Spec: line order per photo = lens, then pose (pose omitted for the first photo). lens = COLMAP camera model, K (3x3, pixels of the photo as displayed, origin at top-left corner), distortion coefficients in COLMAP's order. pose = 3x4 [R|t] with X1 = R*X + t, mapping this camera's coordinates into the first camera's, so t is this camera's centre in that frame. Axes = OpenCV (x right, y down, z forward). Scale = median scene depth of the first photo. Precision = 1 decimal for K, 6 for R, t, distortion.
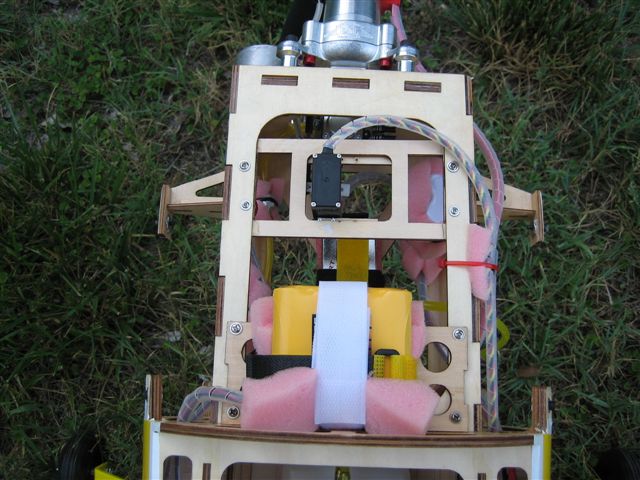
lens RADIAL K [[662.3, 0, 302.9], [0, 662.3, 240.6], [0, 0, 1]] dist [-0.170658, 0.197486]
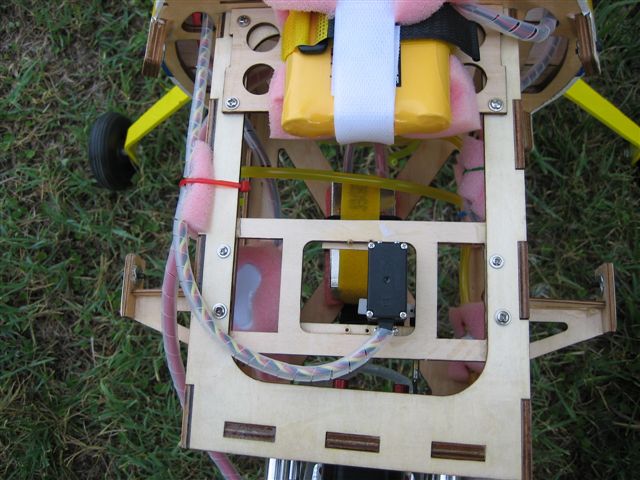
lens RADIAL K [[662.3, 0, 302.9], [0, 662.3, 240.6], [0, 0, 1]] dist [-0.170658, 0.197486]
pose [[-0.982368, 0.031156, 0.184346, -0.009066], [0.058695, -0.884770, 0.462316, -0.387793], [0.177508, 0.464985, 0.867341, 0.318823]]
